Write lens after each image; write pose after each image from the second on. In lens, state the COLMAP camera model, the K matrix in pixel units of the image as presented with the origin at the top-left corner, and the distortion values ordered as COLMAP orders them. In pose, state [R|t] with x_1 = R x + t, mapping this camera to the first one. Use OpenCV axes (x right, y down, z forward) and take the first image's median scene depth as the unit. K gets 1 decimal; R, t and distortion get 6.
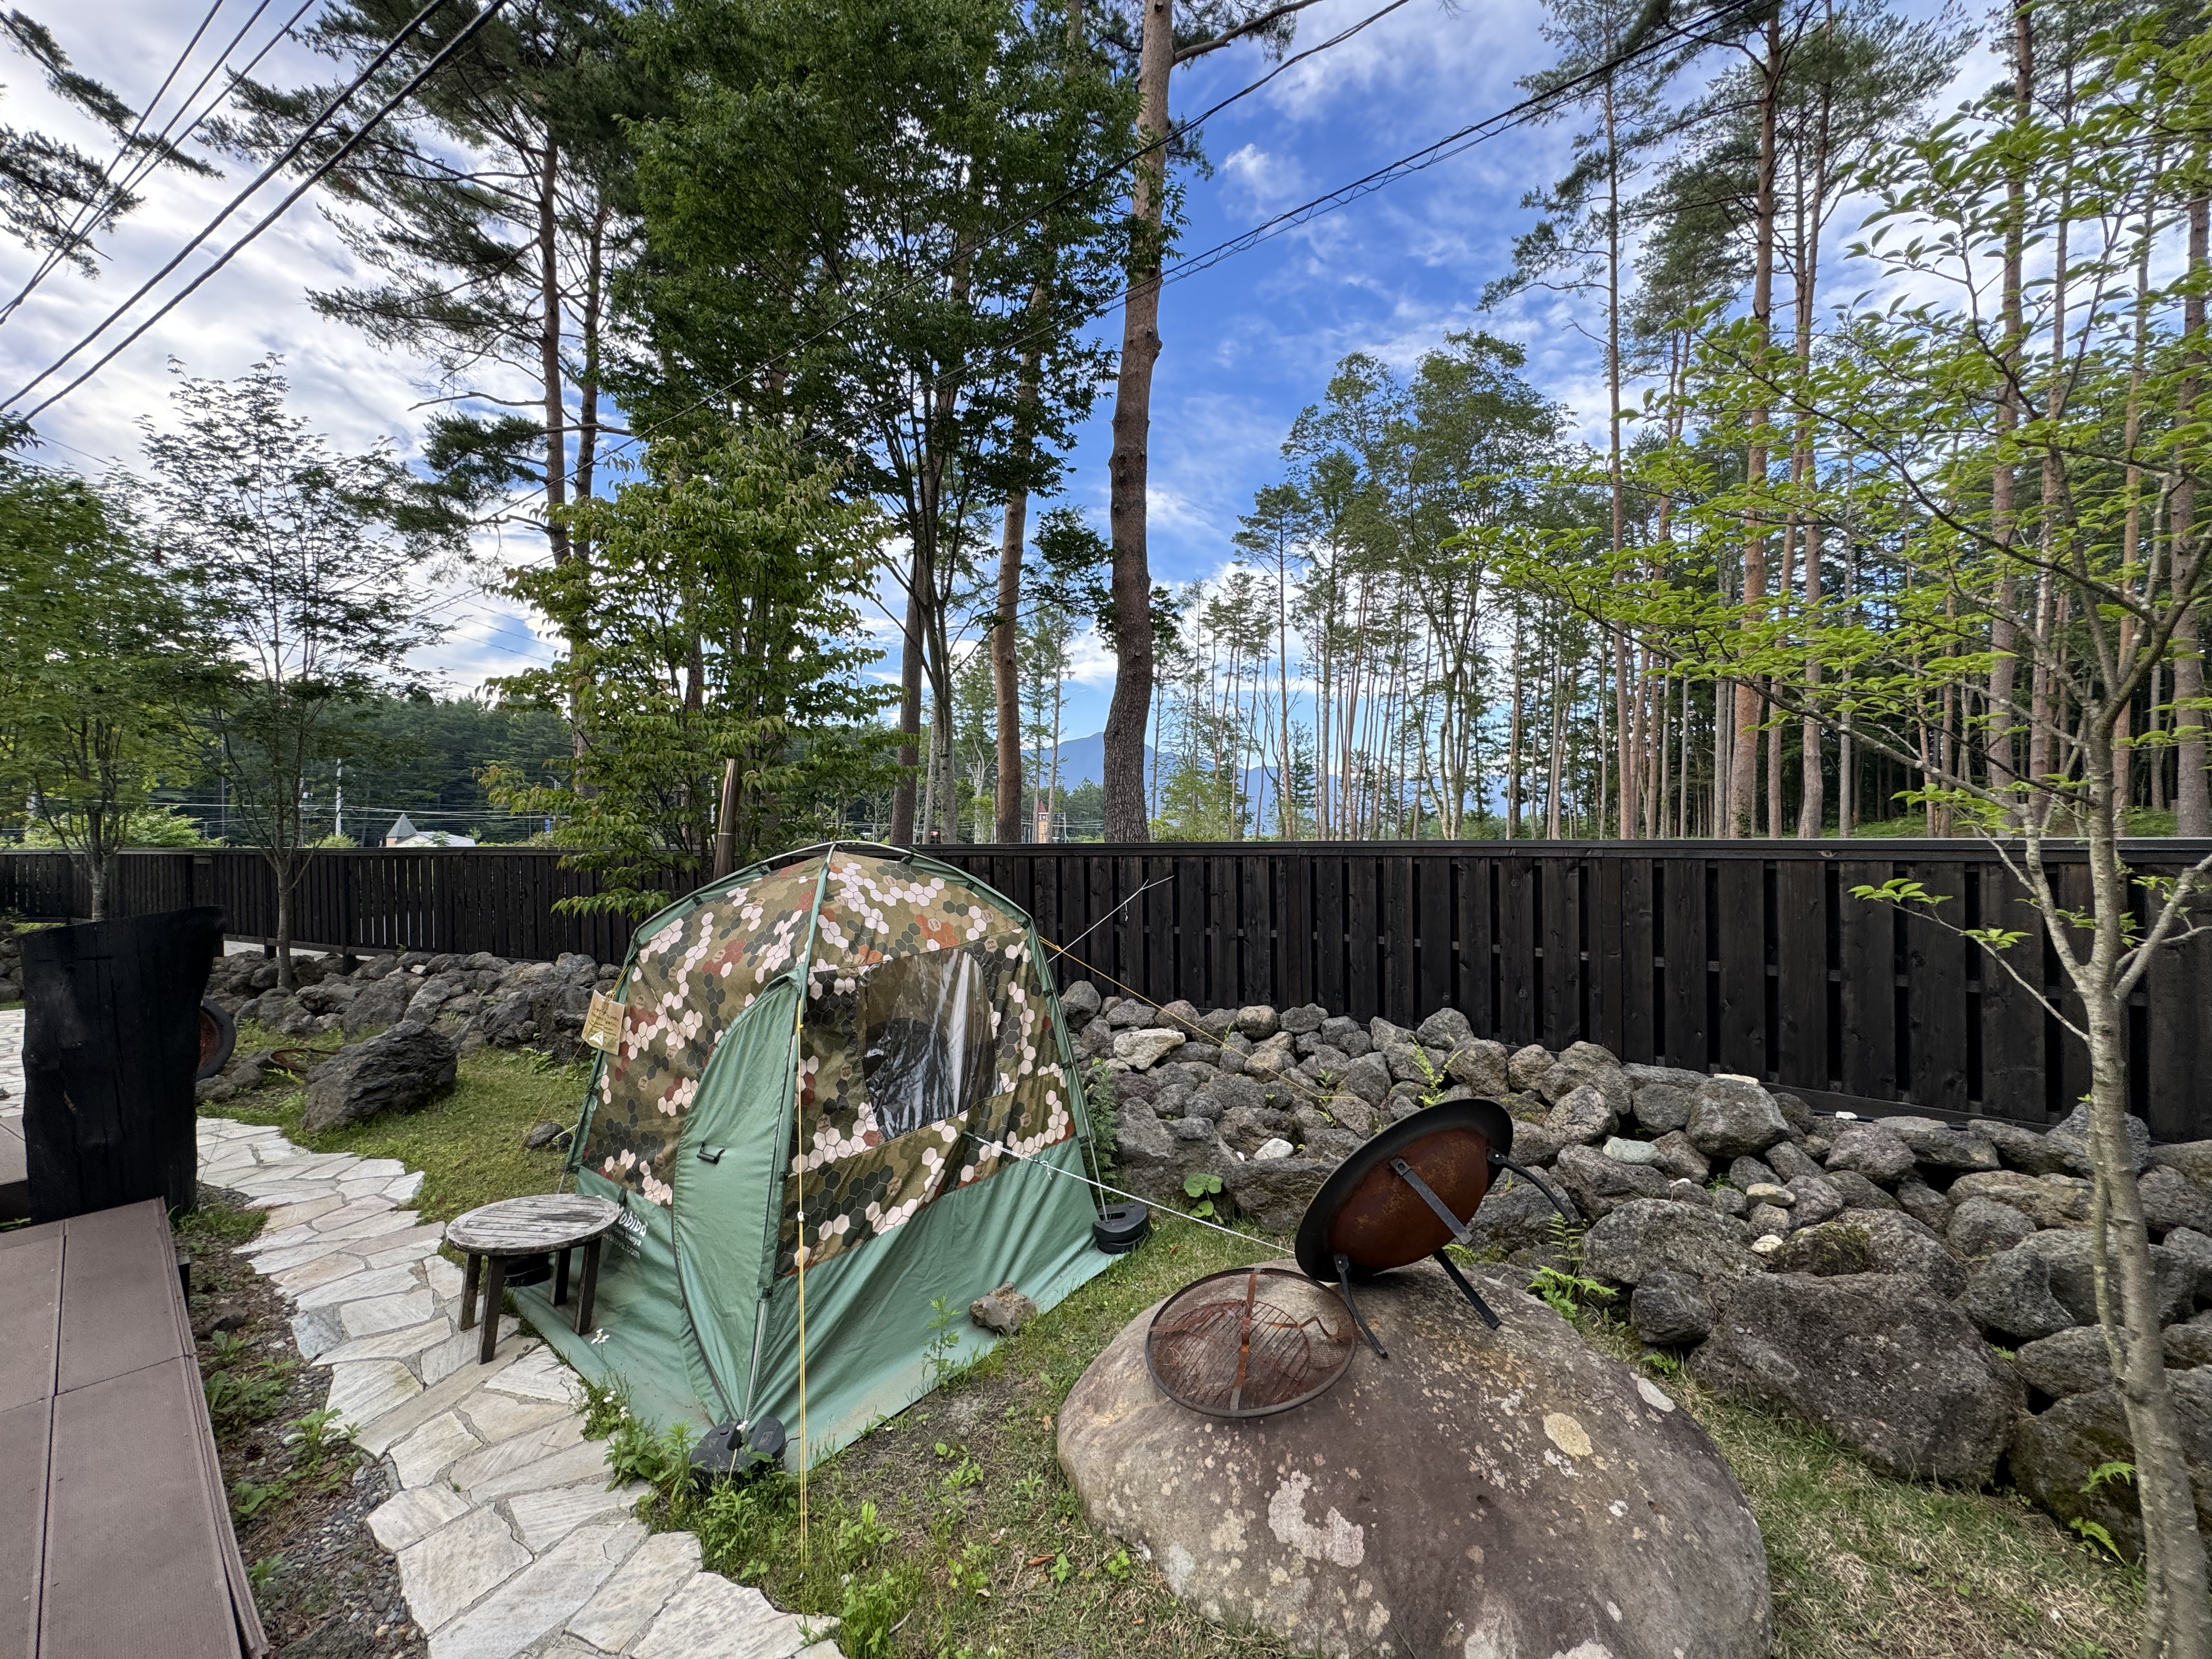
lens RADIAL K [[877.9, 0, 1106.0], [0, 877.9, 829.5], [0, 0, 1]] dist [0.000985, 0.000235]
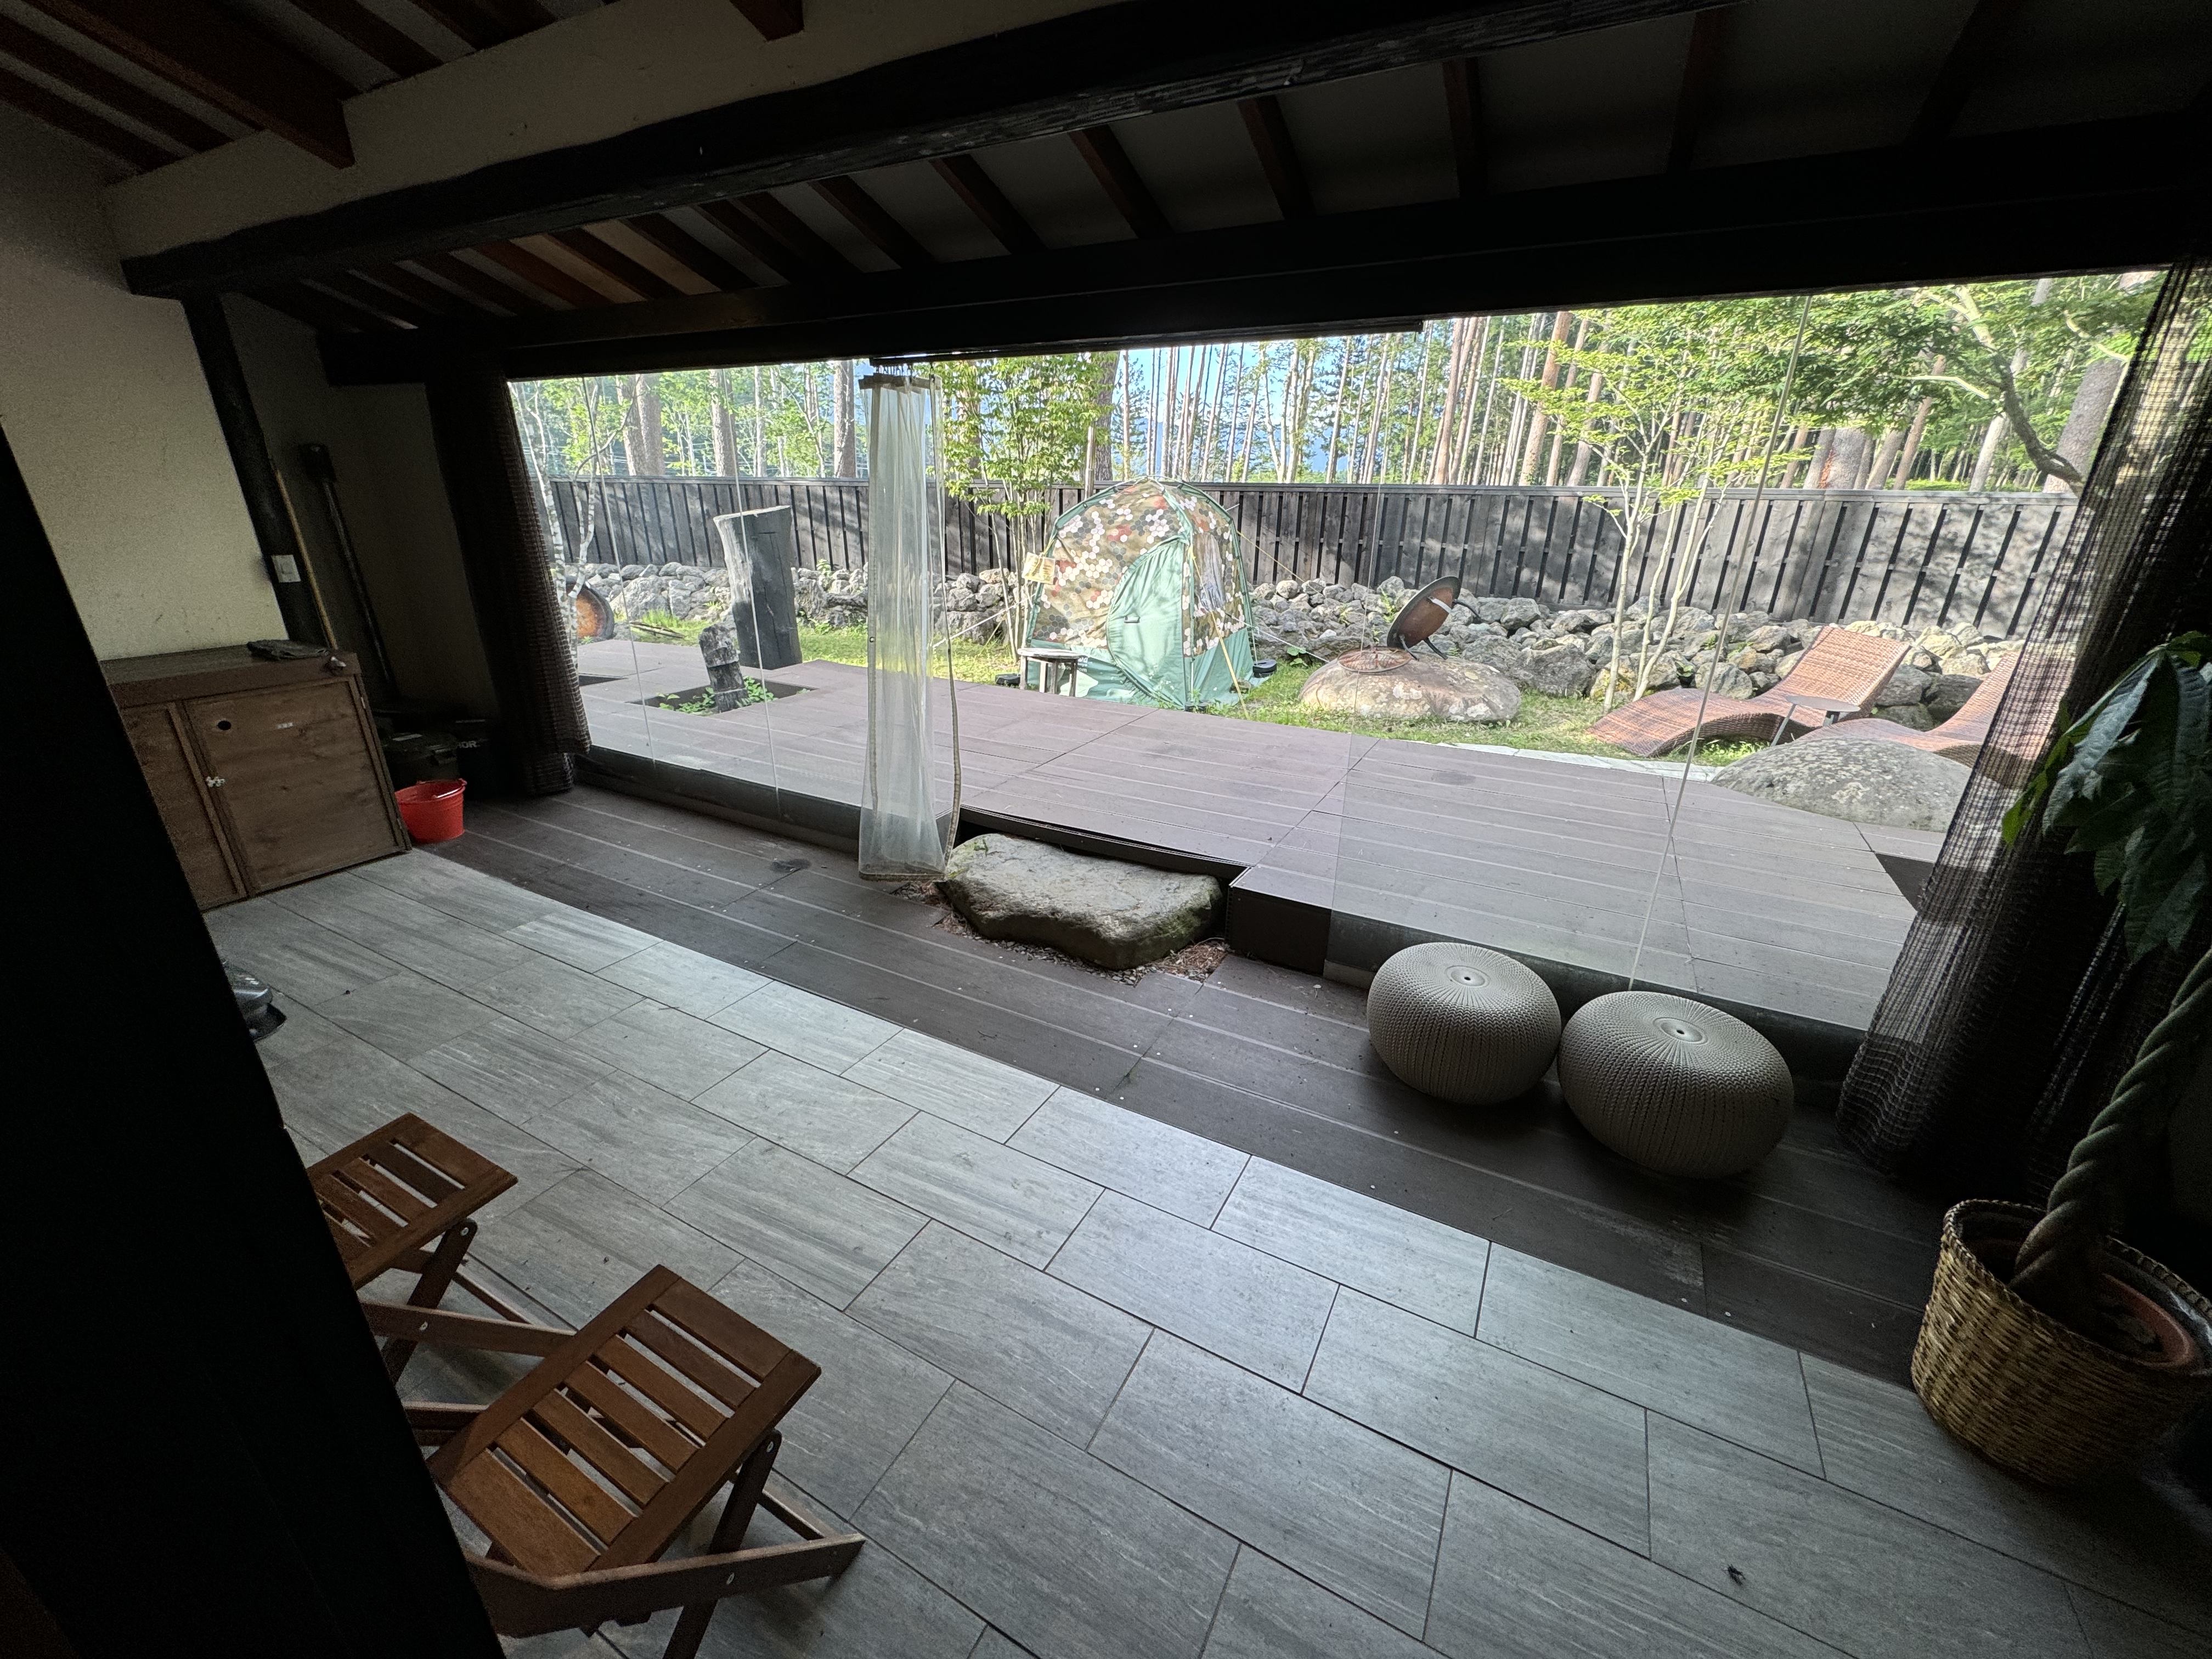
lens RADIAL K [[879.8, 0, 1106.0], [0, 879.8, 829.5], [0, 0, 1]] dist [-0.000350, -0.000025]
pose [[0.976348, -0.057782, 0.208341, -0.841566], [-0.023880, 0.928910, 0.369535, 0.023778], [-0.214883, -0.365770, 0.905559, -1.043410]]
